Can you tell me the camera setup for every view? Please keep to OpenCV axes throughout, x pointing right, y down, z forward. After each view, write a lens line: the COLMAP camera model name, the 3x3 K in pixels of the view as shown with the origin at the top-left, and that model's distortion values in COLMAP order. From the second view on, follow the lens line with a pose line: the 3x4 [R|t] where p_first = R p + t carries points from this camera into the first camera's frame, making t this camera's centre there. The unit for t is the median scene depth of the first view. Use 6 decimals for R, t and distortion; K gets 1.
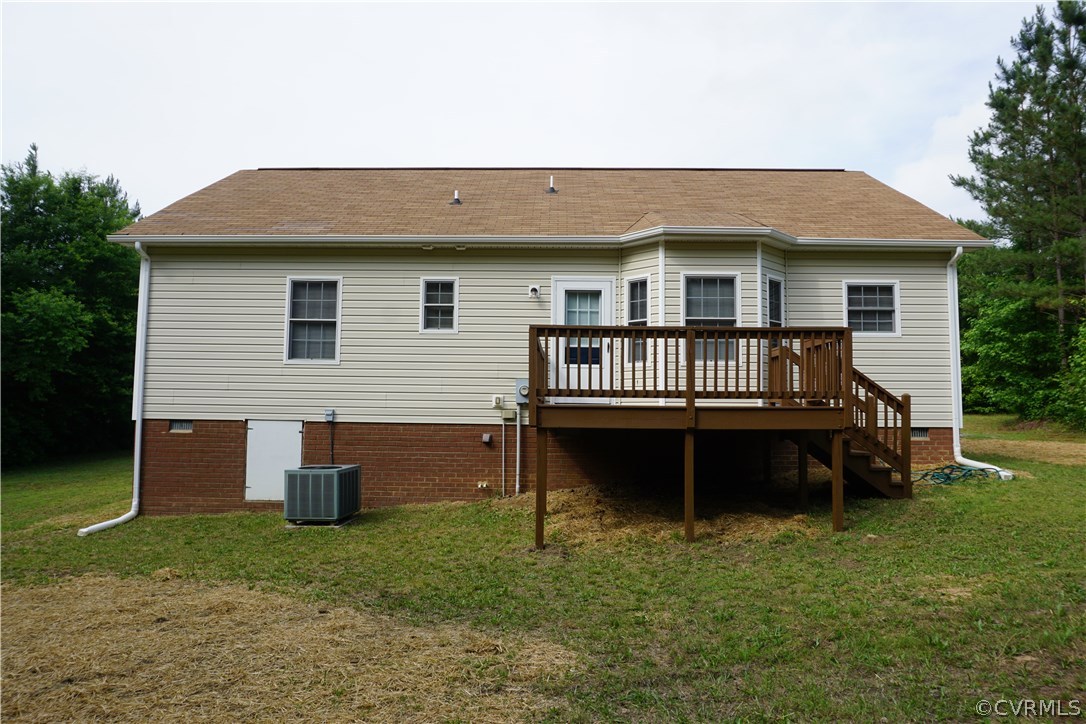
lens RADIAL K [[722.0, 0, 543.0], [0, 722.0, 362.0], [0, 0, 1]] dist [-0.042844, 0.033177]
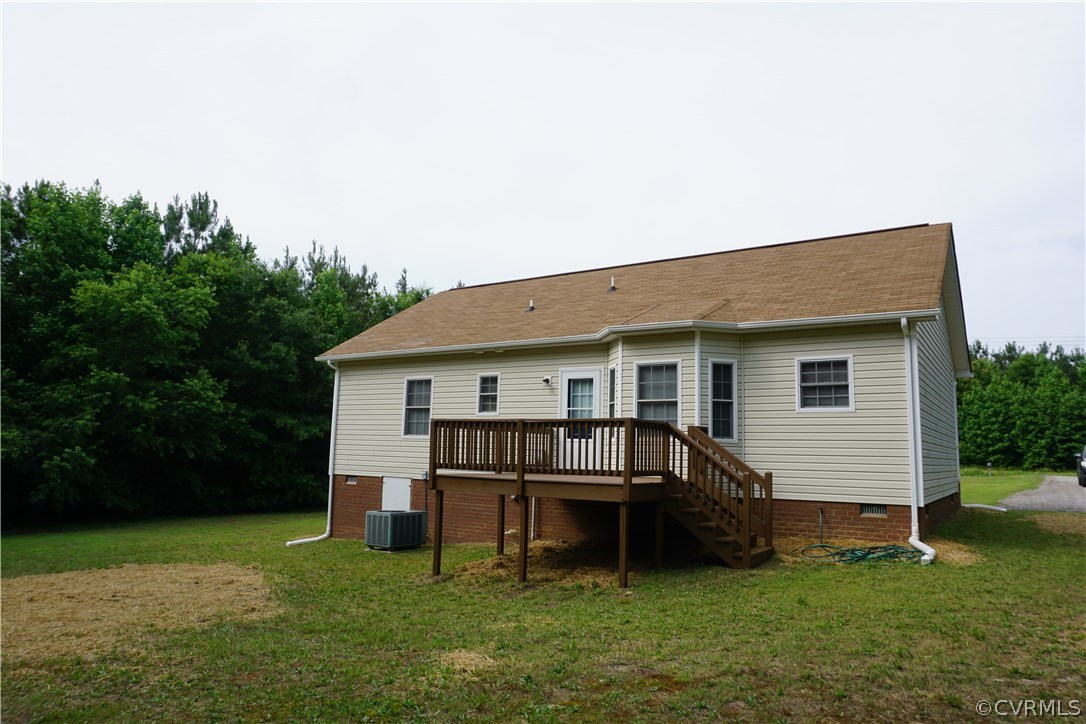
lens RADIAL K [[722.0, 0, 543.0], [0, 722.0, 362.0], [0, 0, 1]] dist [-0.042844, 0.033177]
pose [[0.844052, -0.055972, -0.533333, 0.665163], [0.018320, 0.996967, -0.075636, -0.035644], [0.535949, 0.054070, 0.842517, -0.077068]]
